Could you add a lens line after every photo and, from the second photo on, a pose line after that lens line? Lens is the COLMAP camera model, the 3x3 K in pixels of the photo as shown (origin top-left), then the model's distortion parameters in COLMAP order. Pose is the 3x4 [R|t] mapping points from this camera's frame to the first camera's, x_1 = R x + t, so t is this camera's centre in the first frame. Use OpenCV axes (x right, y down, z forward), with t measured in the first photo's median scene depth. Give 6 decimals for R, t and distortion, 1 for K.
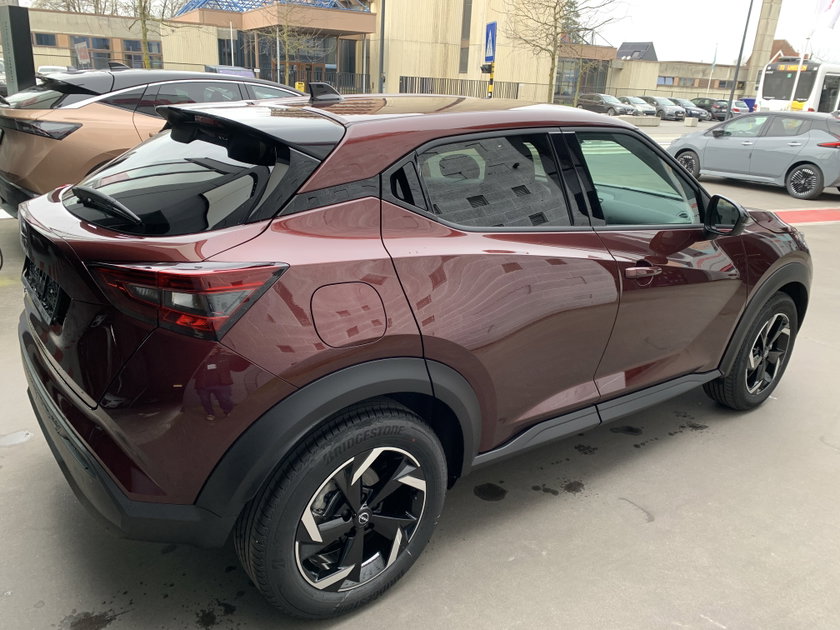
lens RADIAL K [[635.1, 0, 419.5], [0, 635.1, 315.0], [0, 0, 1]] dist [-0.003501, -0.004766]
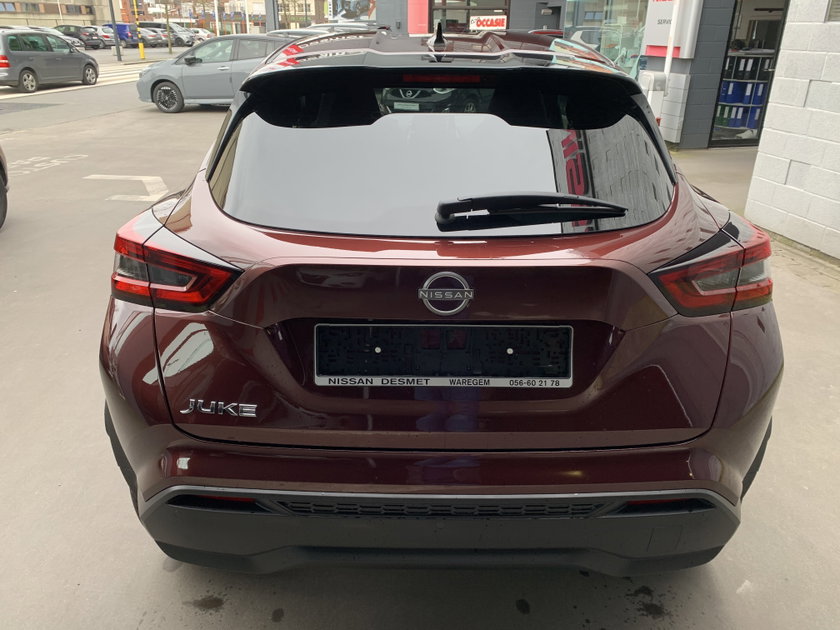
lens RADIAL K [[635.1, 0, 419.5], [0, 635.1, 315.5], [0, 0, 1]] dist [-0.003501, -0.004766]
pose [[0.616223, -0.355441, 0.702802, -0.148801], [0.281871, 0.932791, 0.224611, -0.034105], [-0.735403, 0.059689, 0.674996, 0.082834]]
